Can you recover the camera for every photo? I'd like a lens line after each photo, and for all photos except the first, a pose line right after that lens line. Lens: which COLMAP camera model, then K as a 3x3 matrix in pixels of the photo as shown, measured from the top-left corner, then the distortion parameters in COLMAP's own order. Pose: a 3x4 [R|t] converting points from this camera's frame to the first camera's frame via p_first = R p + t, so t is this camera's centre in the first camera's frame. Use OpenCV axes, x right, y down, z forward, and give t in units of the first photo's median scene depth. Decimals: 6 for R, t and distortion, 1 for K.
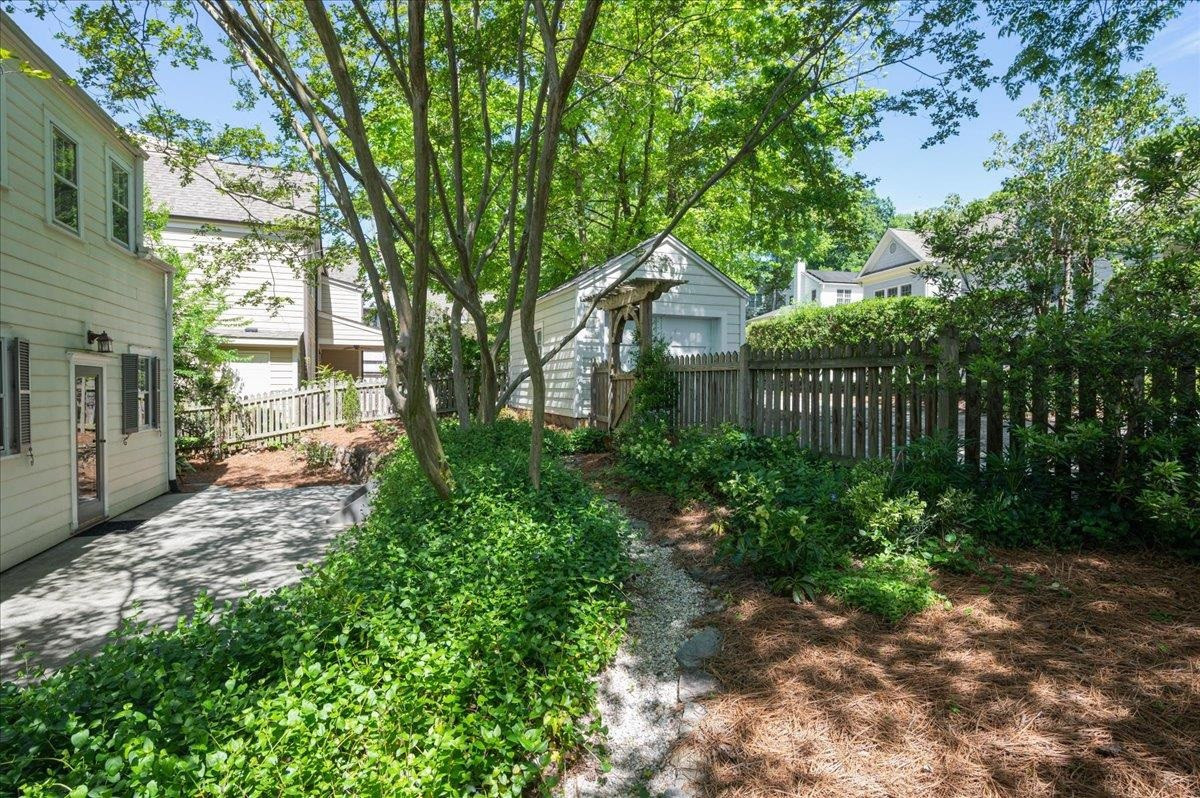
lens RADIAL K [[600.1, 0, 595.6], [0, 600.1, 400.5], [0, 0, 1]] dist [0.004319, 0.001572]
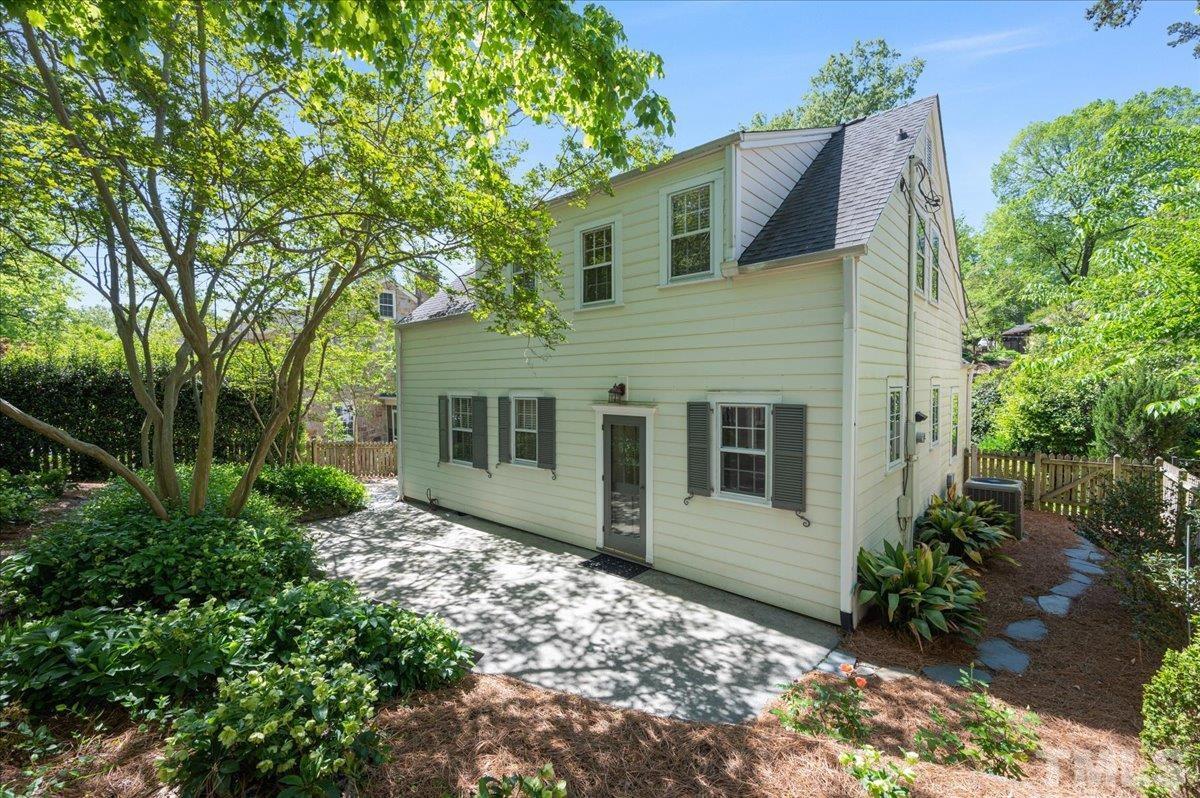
lens RADIAL K [[517.4, 0, 607.4], [0, 517.4, 398.1], [0, 0, 1]] dist [0.001298, -0.000492]
pose [[-0.881142, 0.013307, -0.472664, -0.417083], [-0.010188, 0.998838, 0.047114, -0.151677], [0.472742, 0.046330, -0.879982, 2.087567]]
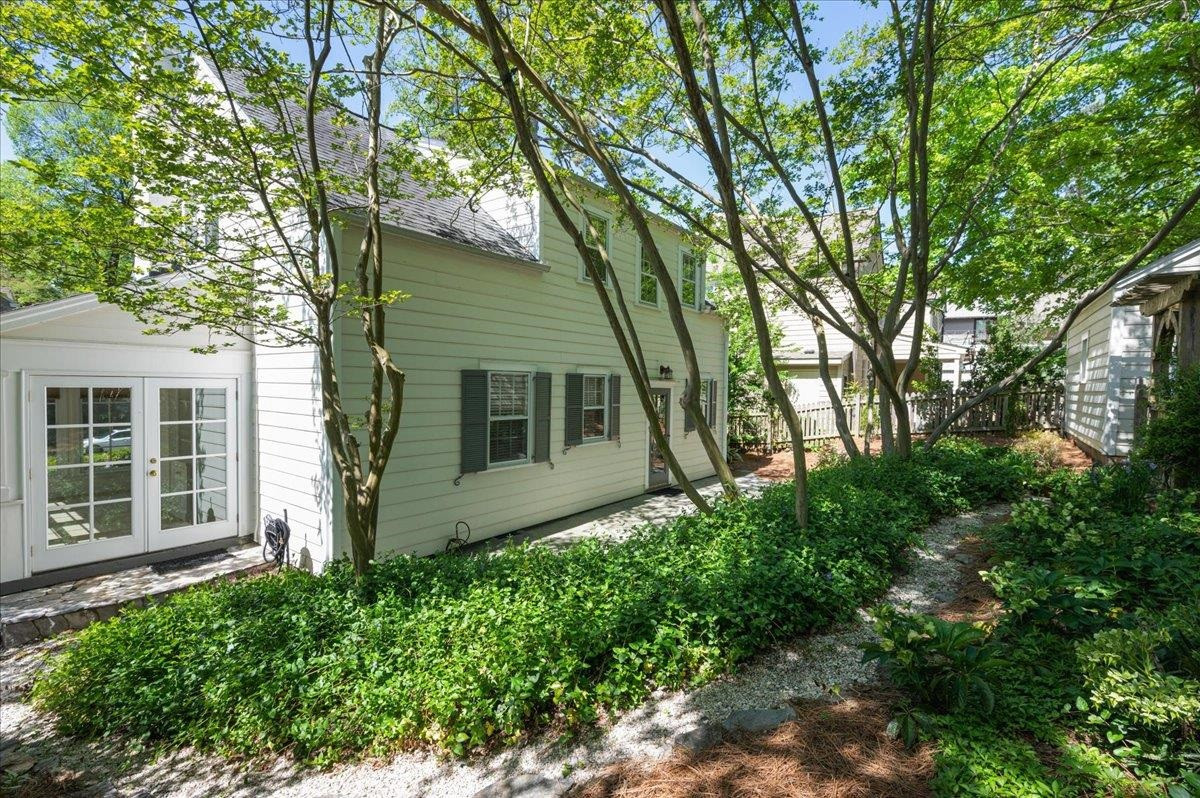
lens RADIAL K [[533.9, 0, 607.9], [0, 533.9, 399.8], [0, 0, 1]] dist [-0.004556, -0.000344]
pose [[0.554774, 0.030387, -0.831446, 0.291087], [-0.036184, 0.999269, 0.012377, -0.044021], [0.831214, 0.023218, 0.555467, 0.117041]]
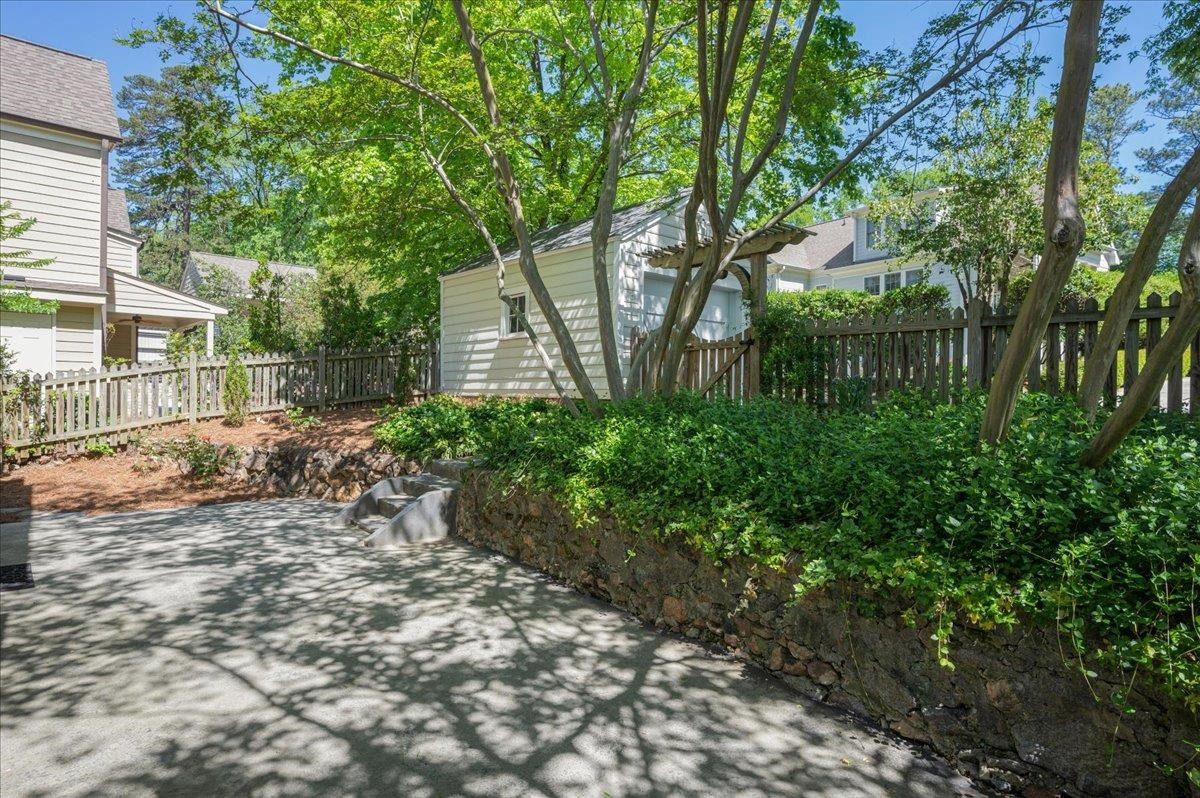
lens RADIAL K [[652.1, 0, 603.0], [0, 652.1, 401.0], [0, 0, 1]] dist [0.004052, 0.000289]
pose [[0.936718, 0.001993, 0.350078, -0.560717], [0.001313, 0.999957, -0.009208, 0.061141], [-0.350081, 0.009085, 0.936675, 0.277882]]
